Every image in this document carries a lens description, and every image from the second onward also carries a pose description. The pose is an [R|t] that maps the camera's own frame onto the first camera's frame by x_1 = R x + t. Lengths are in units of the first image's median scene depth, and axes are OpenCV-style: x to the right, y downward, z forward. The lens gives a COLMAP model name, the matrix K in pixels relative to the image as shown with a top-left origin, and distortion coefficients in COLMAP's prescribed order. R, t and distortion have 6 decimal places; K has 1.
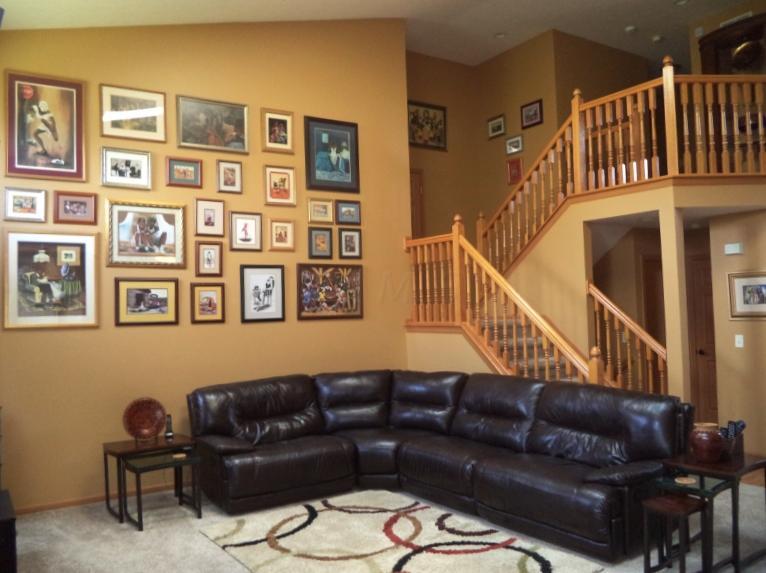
lens RADIAL K [[648.7, 0, 383.0], [0, 648.7, 286.5], [0, 0, 1]] dist [-0.006964, -0.002303]
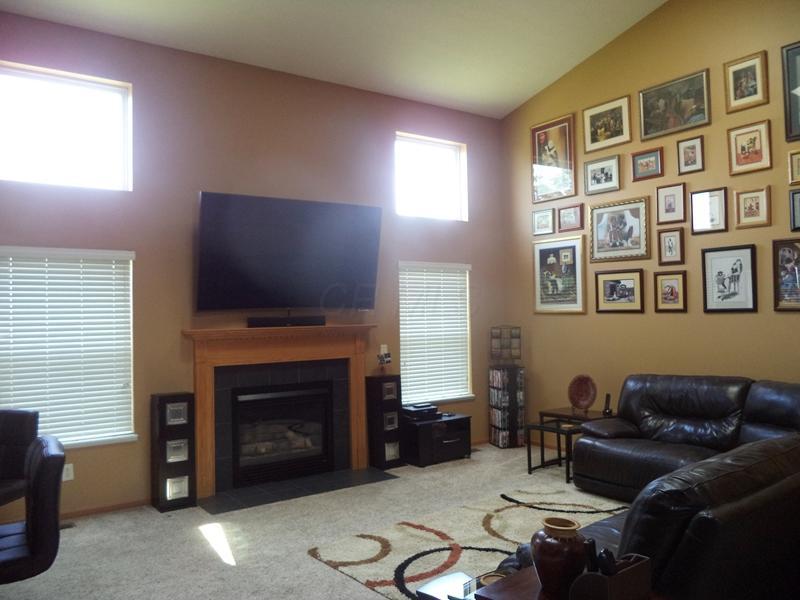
lens RADIAL K [[645.8, 0, 400.0], [0, 645.8, 300.0], [0, 0, 1]] dist [-0.013887, -0.011725]
pose [[0.046504, 0.007857, -0.998887, 0.687169], [0.049852, 0.998705, 0.010177, 0.007655], [0.997673, -0.050270, 0.046052, 0.549909]]
